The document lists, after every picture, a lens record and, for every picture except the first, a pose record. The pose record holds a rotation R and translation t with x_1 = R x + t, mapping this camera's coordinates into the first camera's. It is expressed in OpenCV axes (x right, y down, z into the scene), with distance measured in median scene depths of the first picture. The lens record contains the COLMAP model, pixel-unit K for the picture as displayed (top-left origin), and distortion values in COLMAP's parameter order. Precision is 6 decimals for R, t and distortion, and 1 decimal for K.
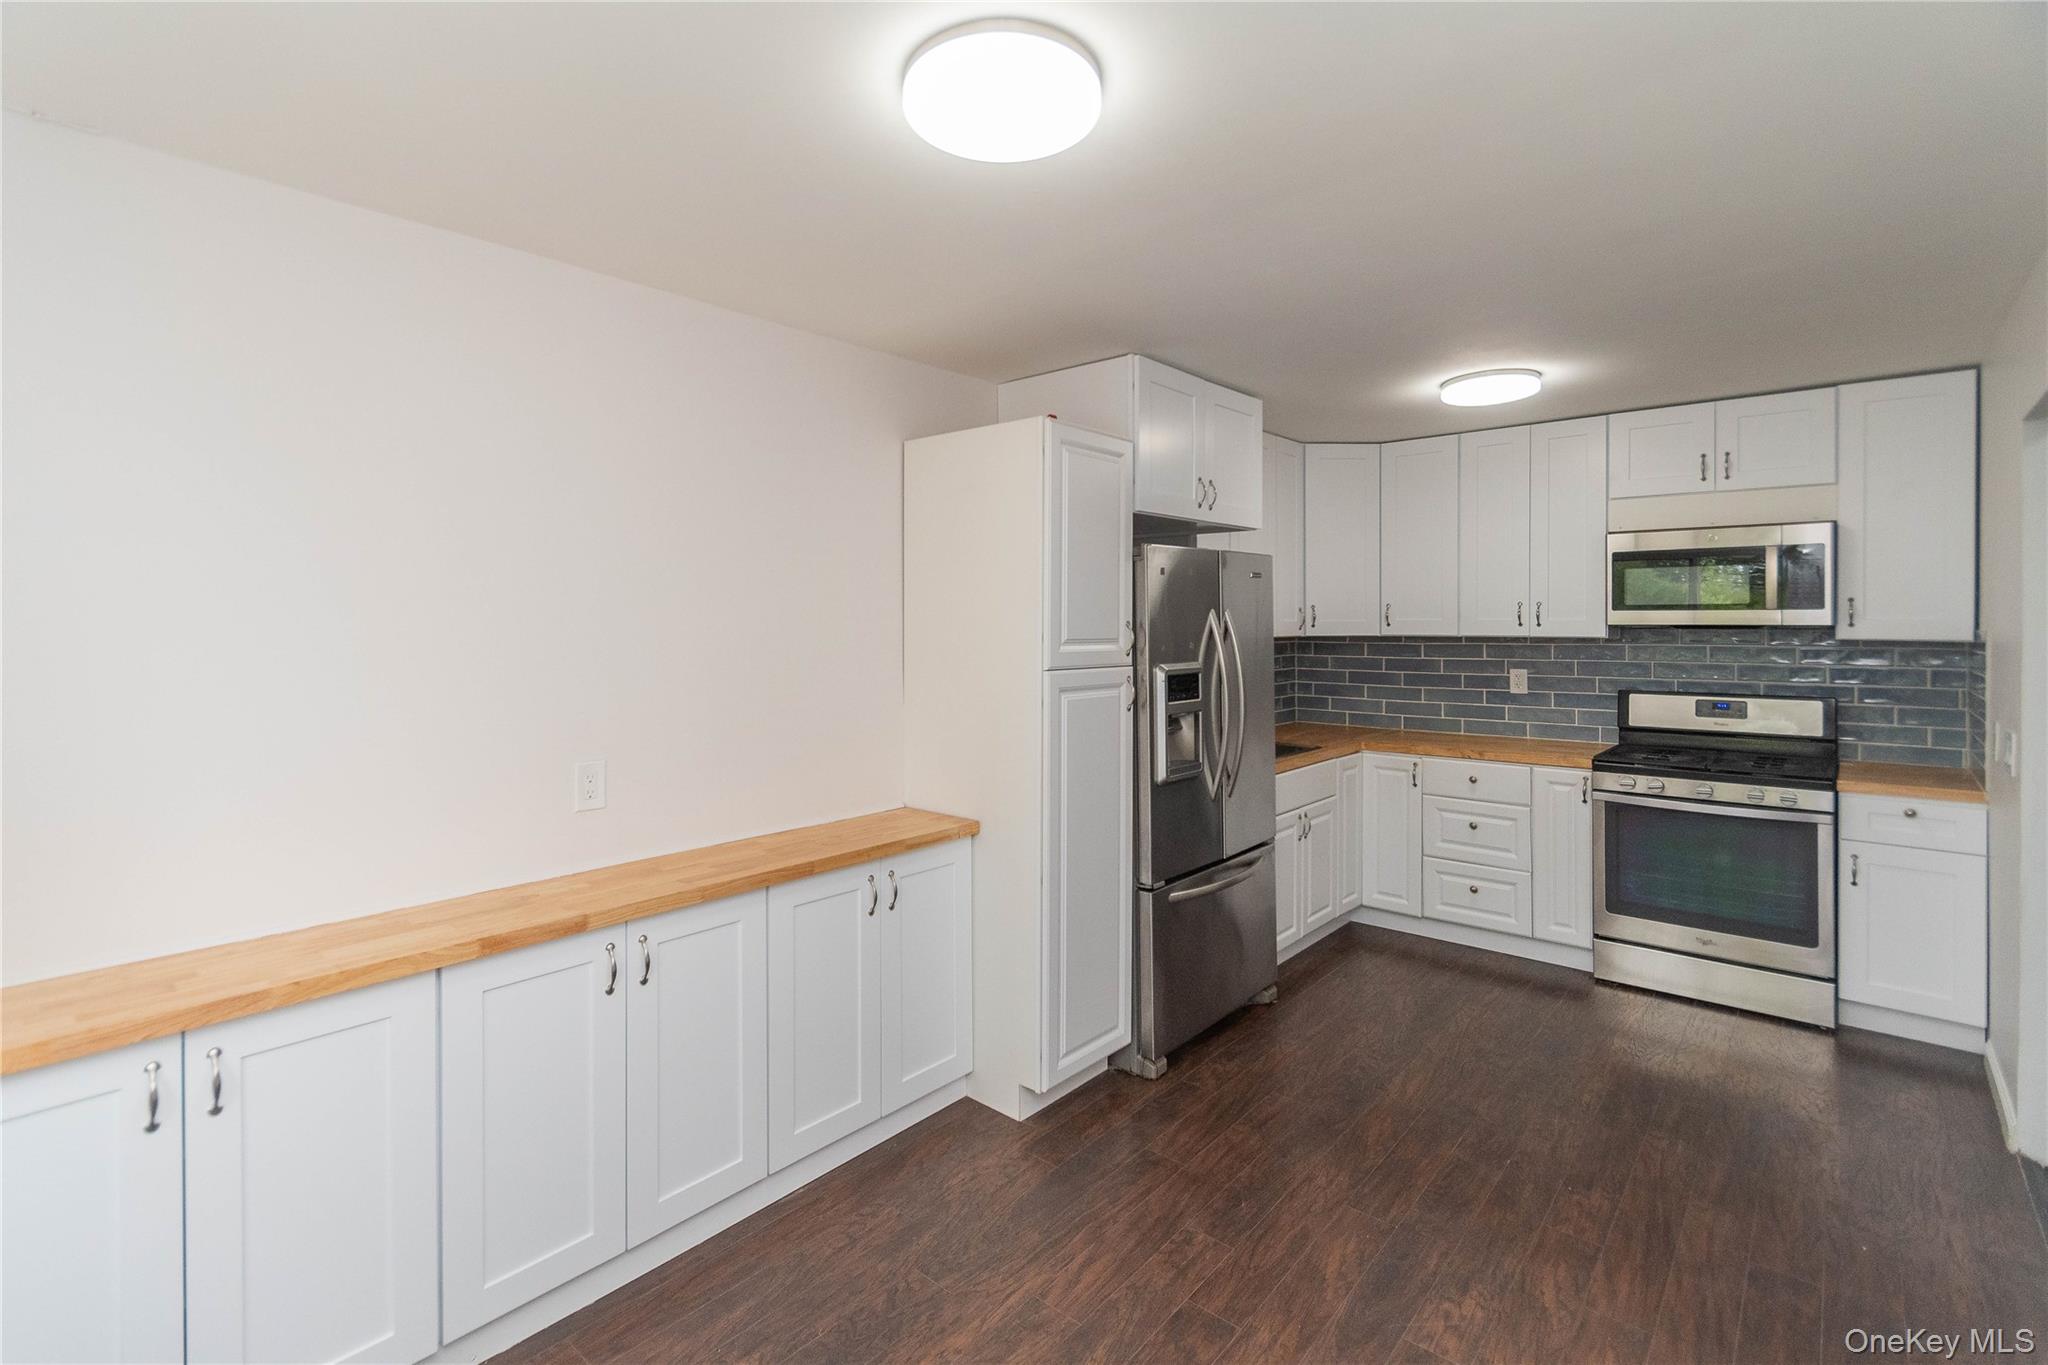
lens RADIAL K [[986.2, 0, 1024.9], [0, 986.2, 631.6], [0, 0, 1]] dist [-0.015226, -0.000650]
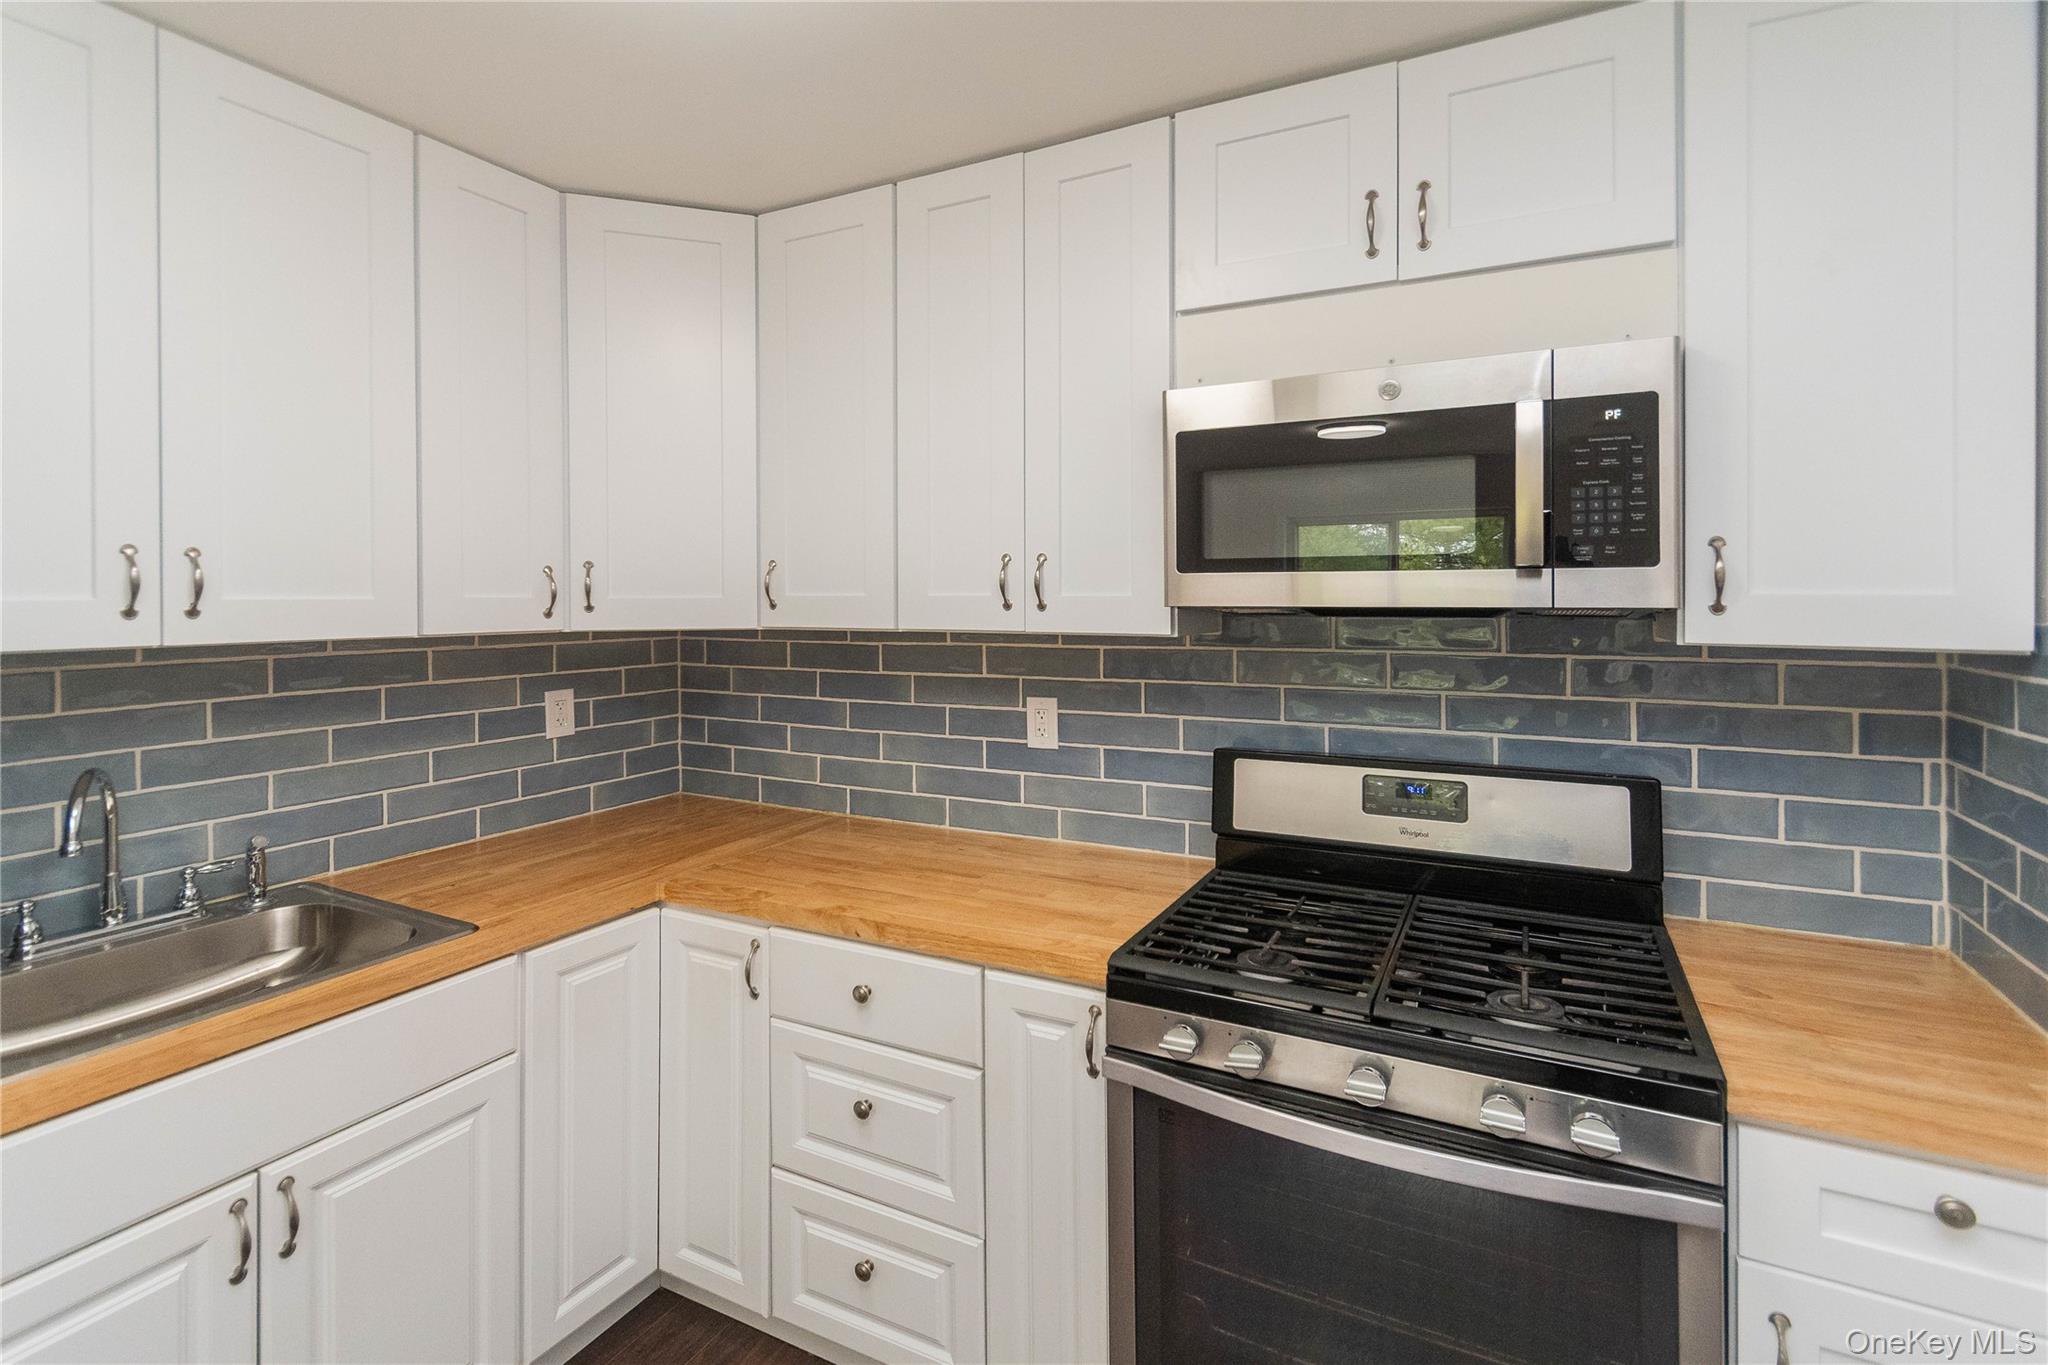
lens RADIAL K [[963.2, 0, 1022.1], [0, 963.2, 595.4], [0, 0, 1]] dist [-0.002896, -0.000240]
pose [[0.976043, -0.000152, 0.217577, 0.440397], [0.002755, 0.999928, -0.011662, -0.007430], [-0.217560, 0.011982, 0.975973, 0.608859]]
